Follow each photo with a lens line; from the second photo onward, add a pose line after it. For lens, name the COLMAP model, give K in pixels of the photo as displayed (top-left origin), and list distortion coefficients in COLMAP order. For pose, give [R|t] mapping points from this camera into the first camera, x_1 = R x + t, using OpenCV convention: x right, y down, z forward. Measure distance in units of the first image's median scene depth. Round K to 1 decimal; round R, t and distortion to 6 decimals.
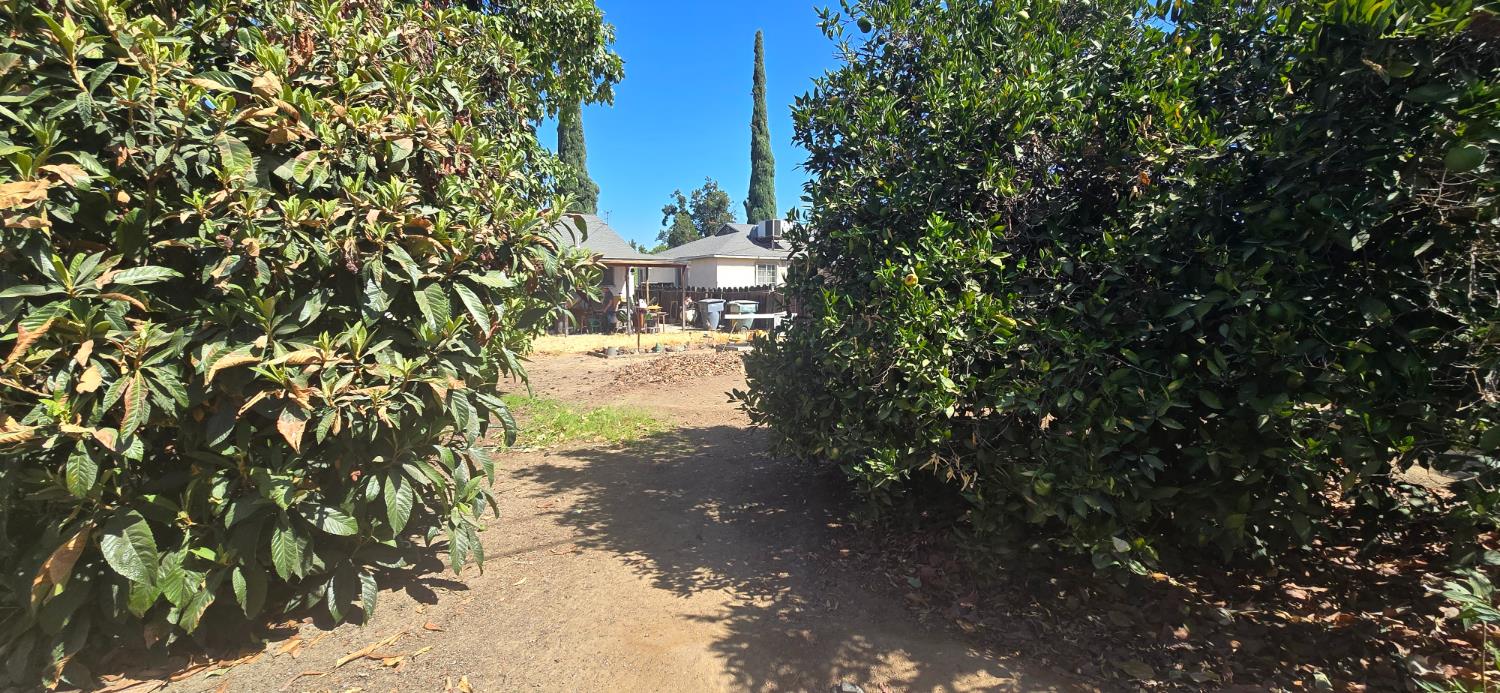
lens RADIAL K [[612.4, 0, 756.9], [0, 612.4, 341.8], [0, 0, 1]] dist [-0.004726, -0.000042]
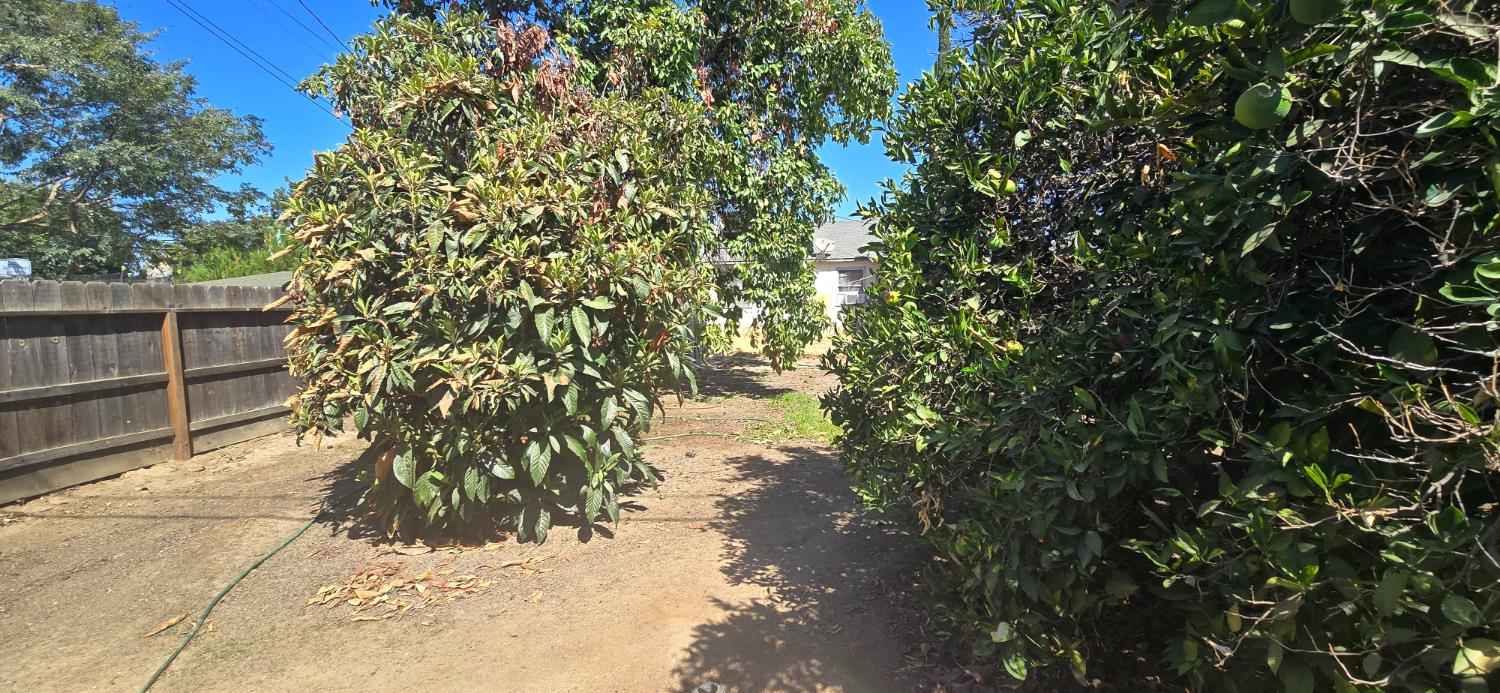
lens RADIAL K [[612.4, 0, 756.9], [0, 612.4, 341.8], [0, 0, 1]] dist [-0.004726, -0.000042]
pose [[0.815931, 0.023777, -0.577660, 0.685043], [-0.025672, 0.999658, 0.004885, -0.038736], [0.577579, 0.010844, 0.816263, 0.139794]]
